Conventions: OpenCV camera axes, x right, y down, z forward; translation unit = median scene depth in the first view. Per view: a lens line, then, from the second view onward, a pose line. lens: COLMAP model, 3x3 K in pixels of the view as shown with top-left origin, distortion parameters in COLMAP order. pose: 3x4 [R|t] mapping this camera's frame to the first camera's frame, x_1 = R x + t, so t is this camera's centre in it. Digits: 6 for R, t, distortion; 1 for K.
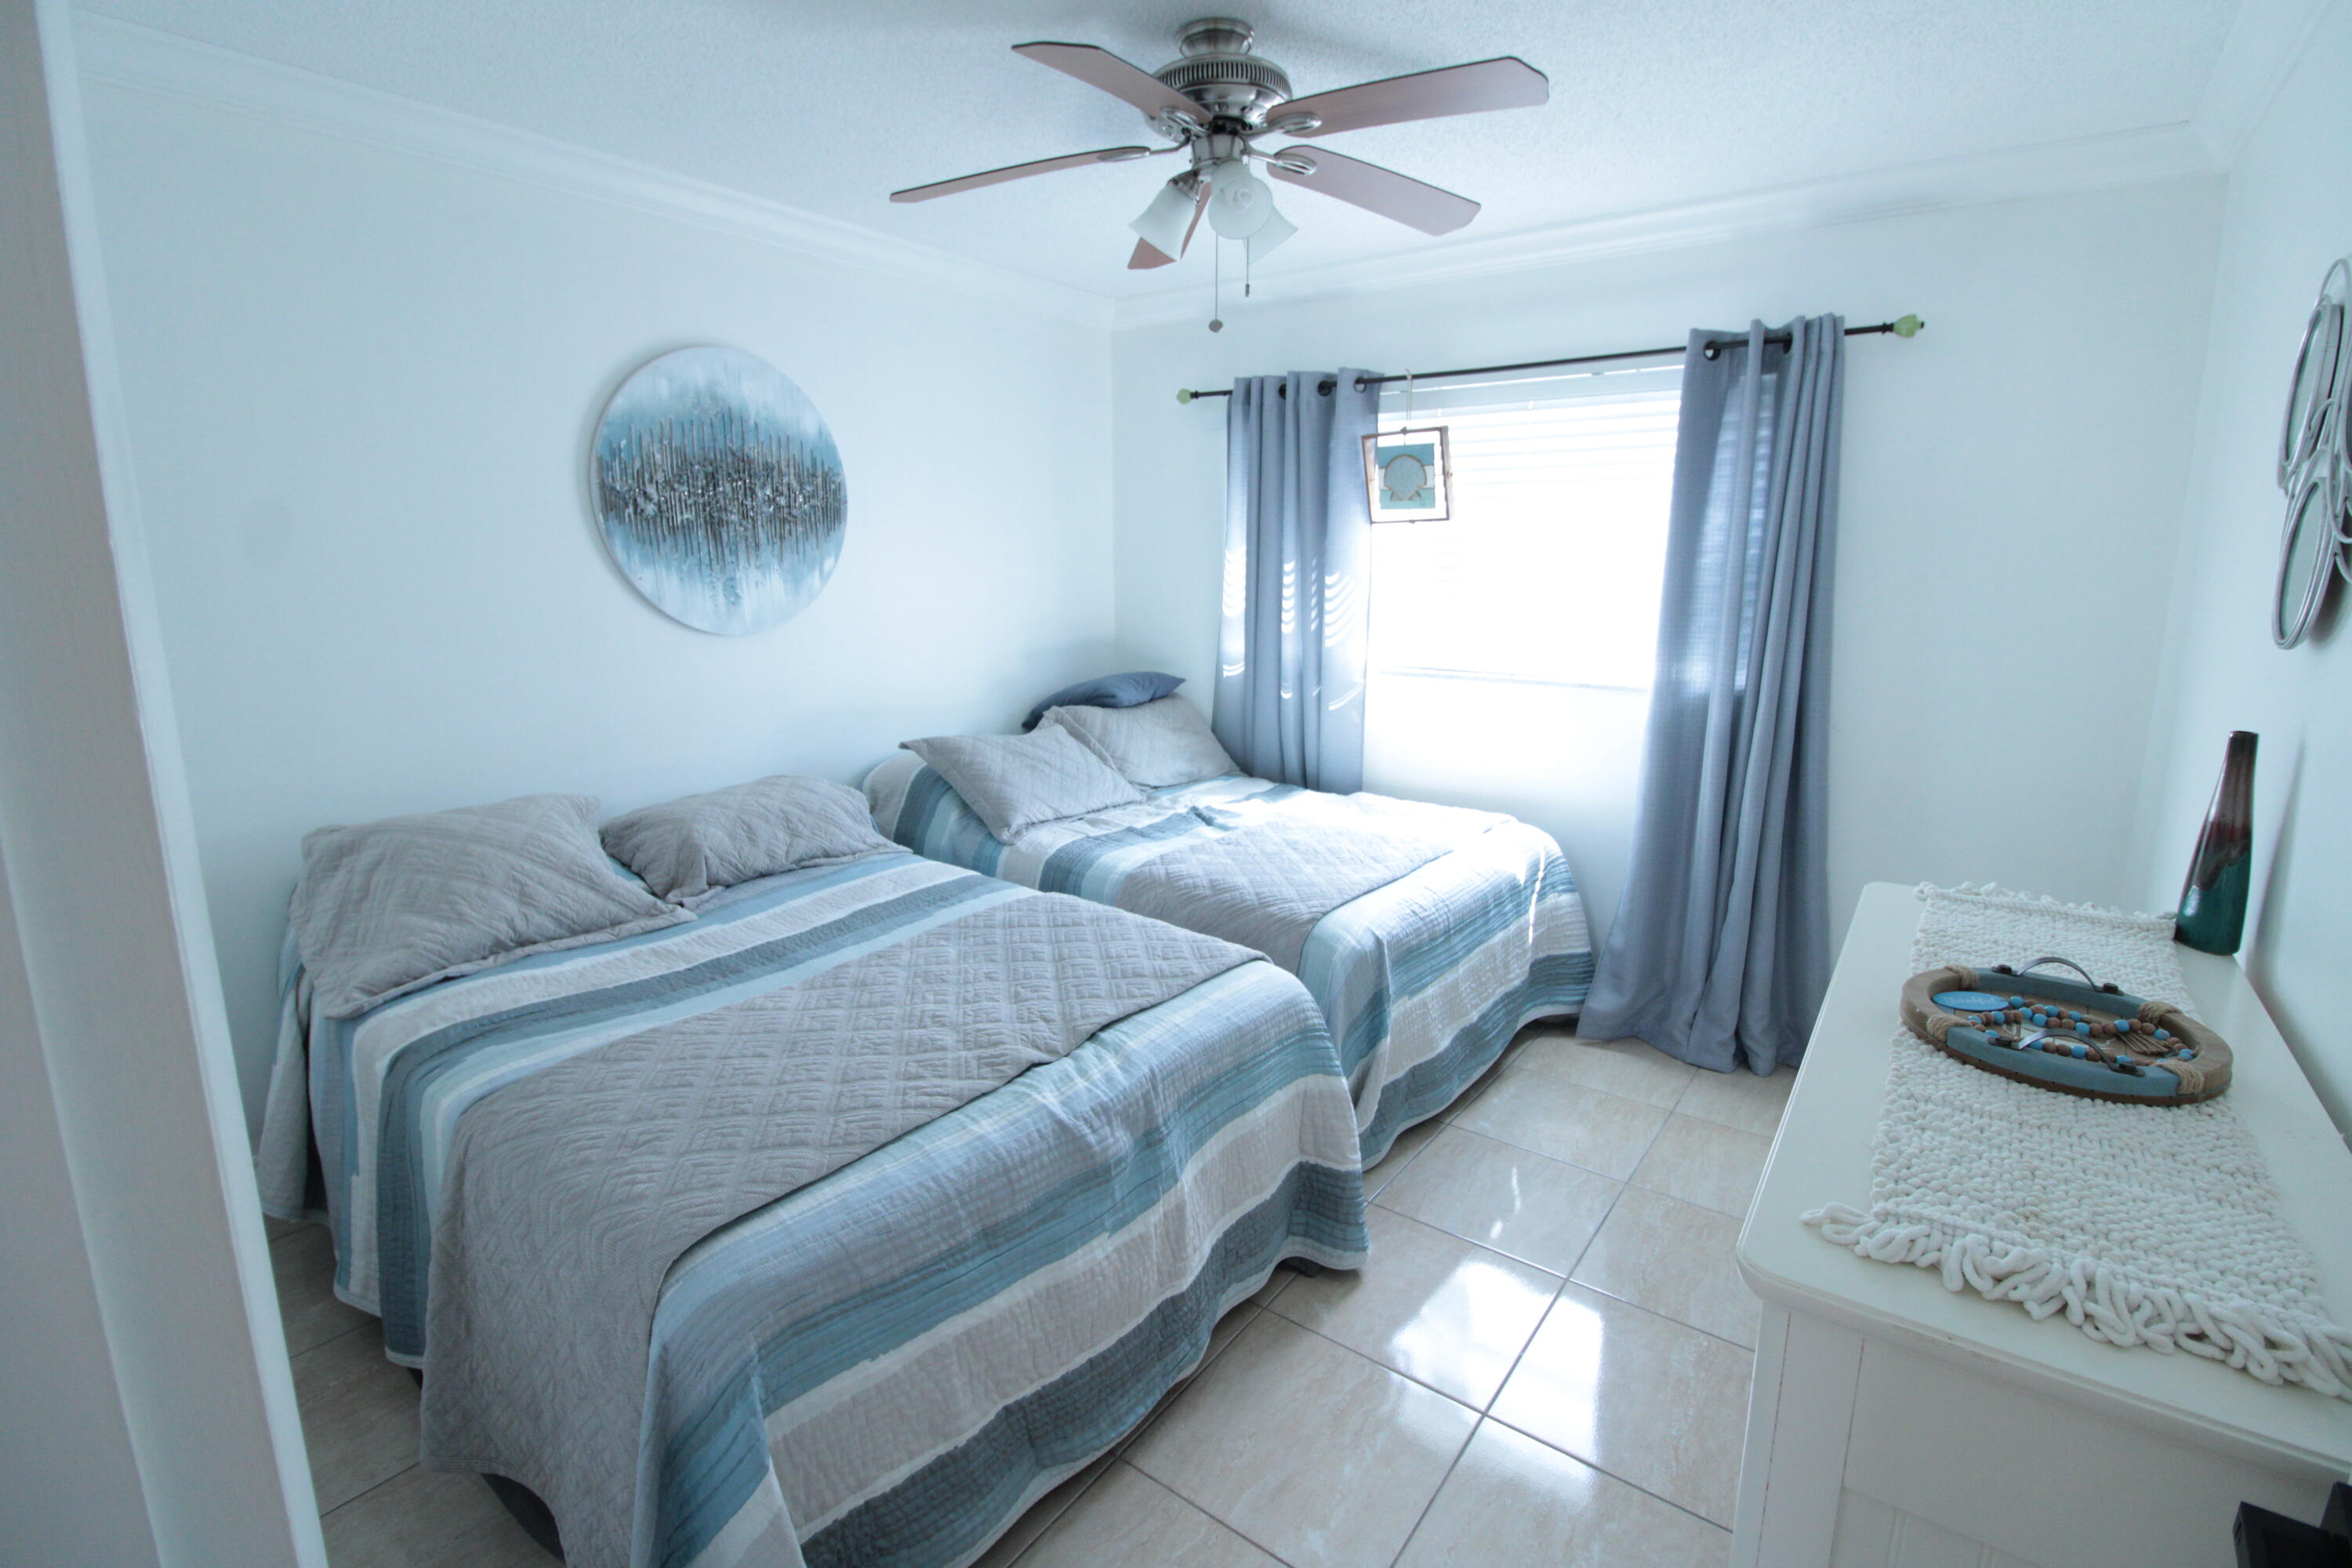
lens RADIAL K [[1097.1, 0, 1166.9], [0, 1097.1, 776.3], [0, 0, 1]] dist [-0.000429, -0.000061]
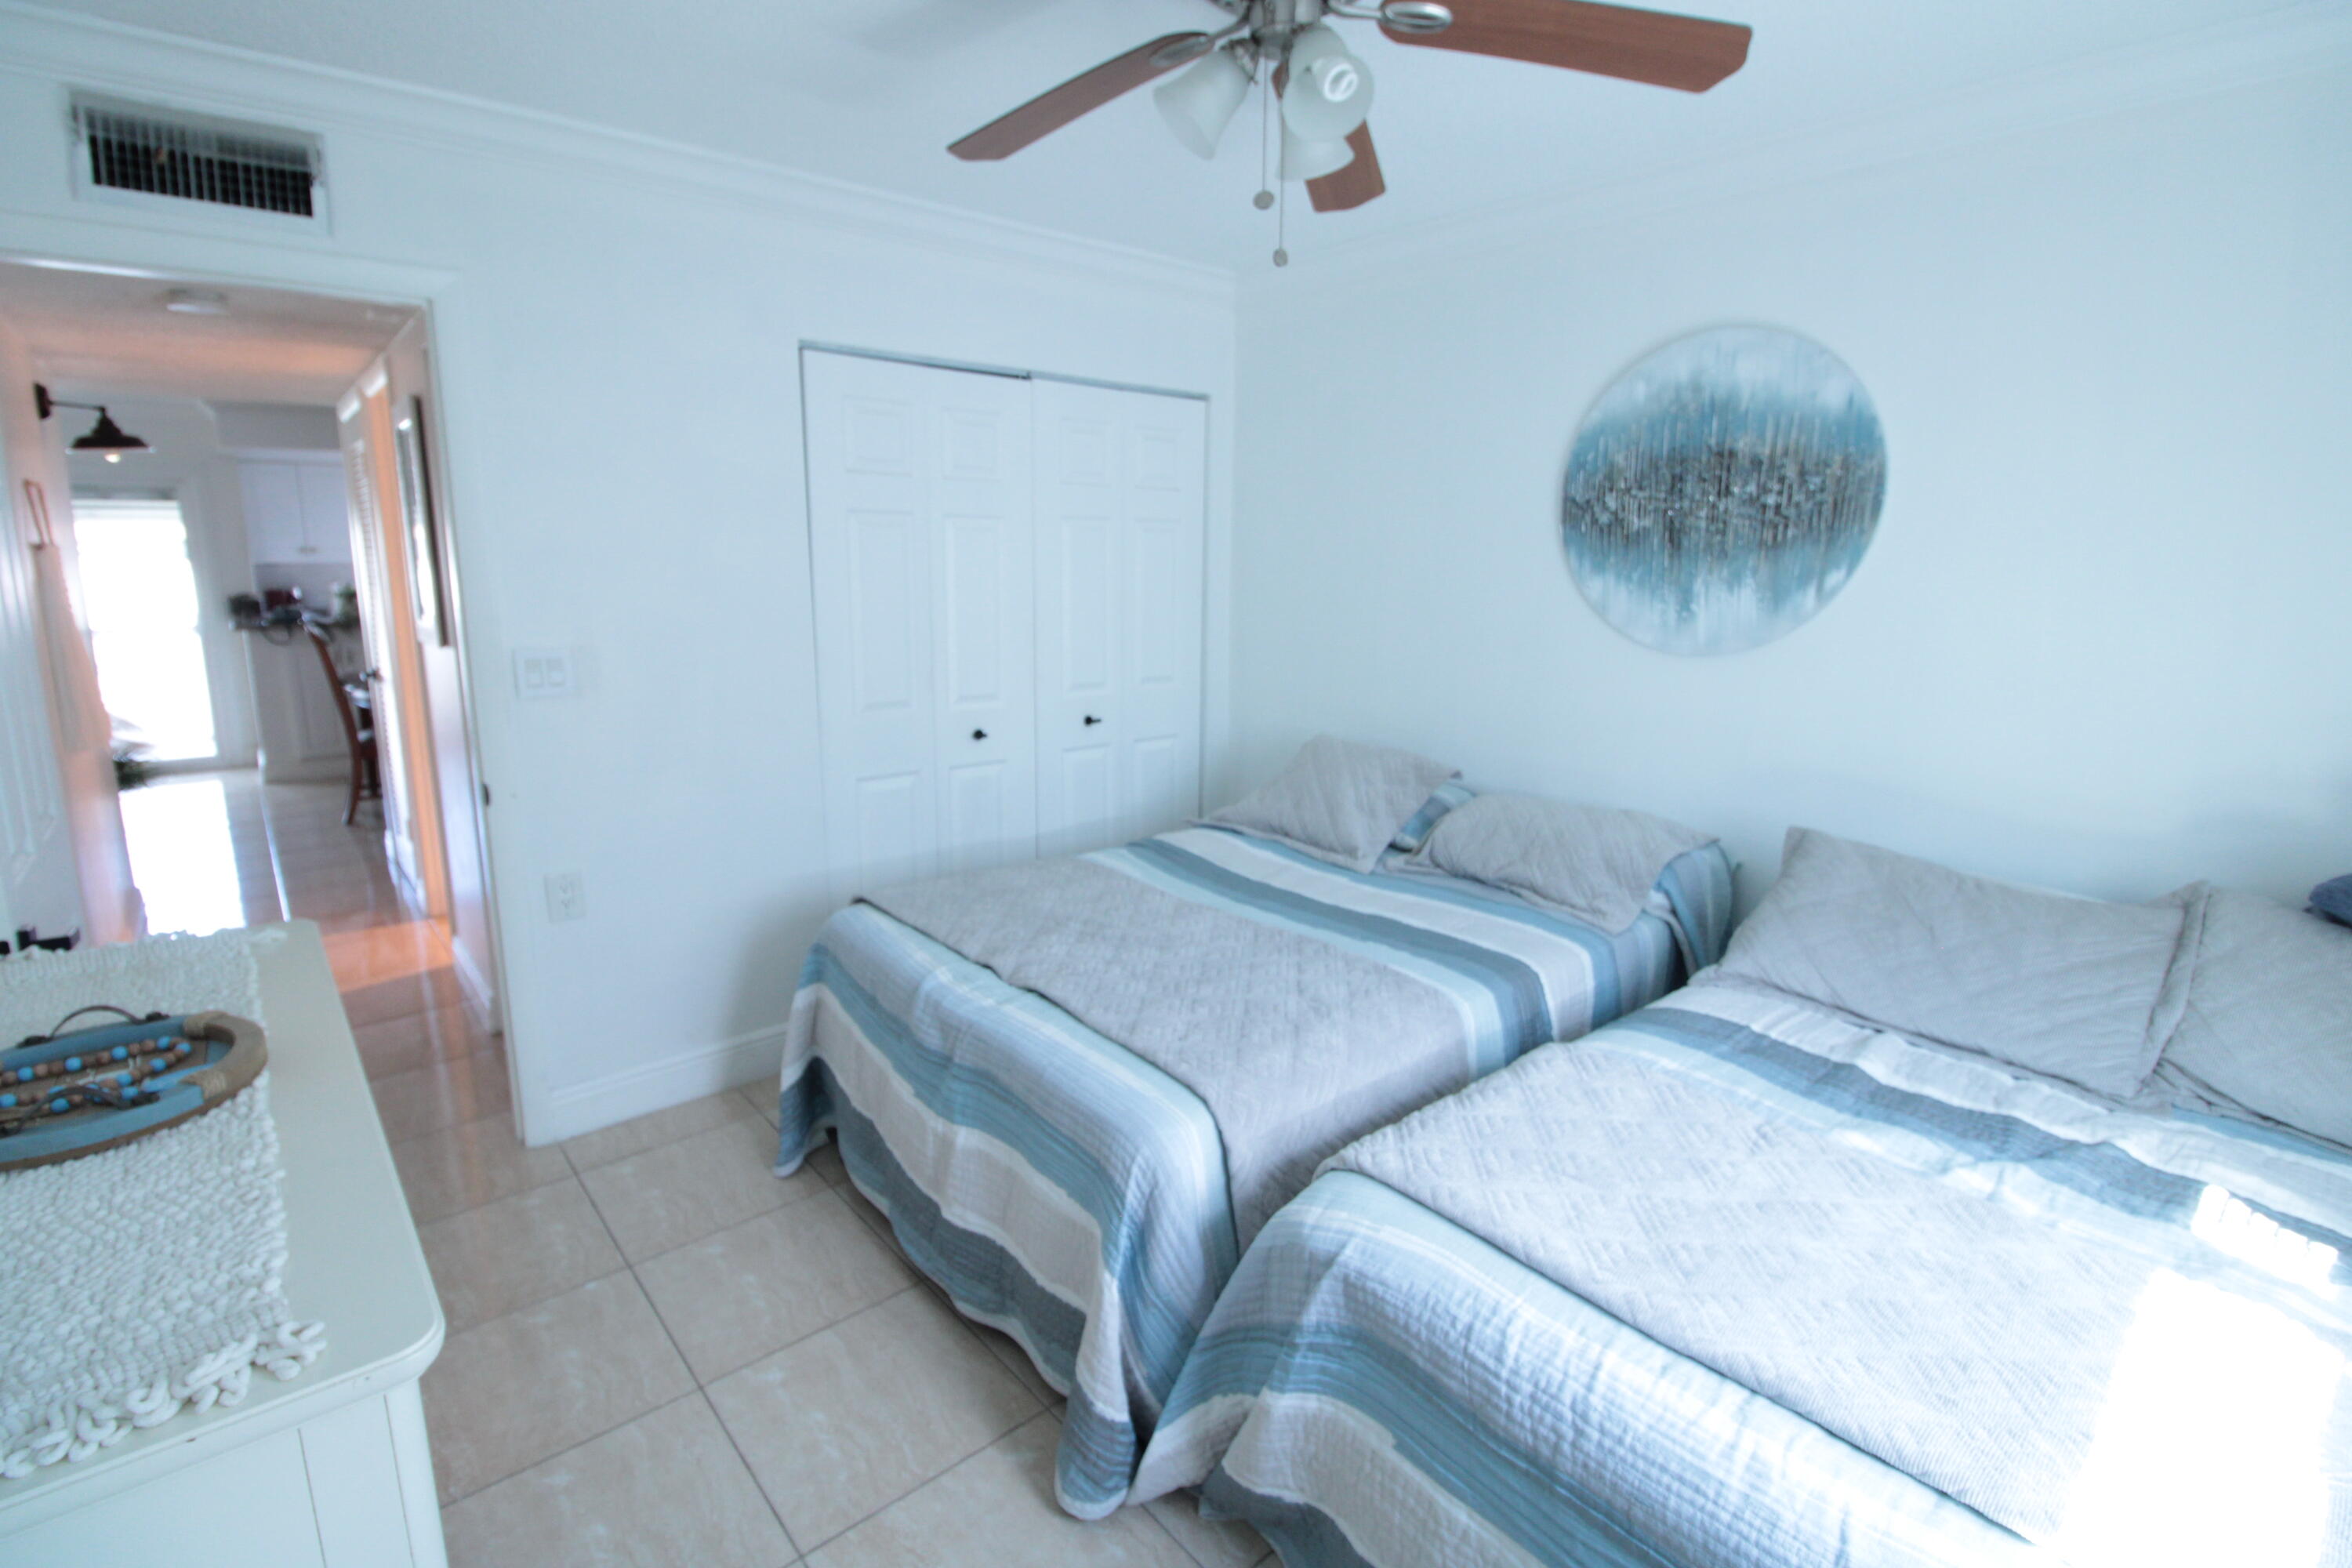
lens RADIAL K [[1097.1, 0, 1166.9], [0, 1097.1, 776.3], [0, 0, 1]] dist [-0.000429, -0.000061]
pose [[-0.214826, 0.193691, -0.957253, 0.598741], [-0.201327, 0.950303, 0.237467, -0.170378], [0.955676, 0.243735, -0.165155, 0.811708]]
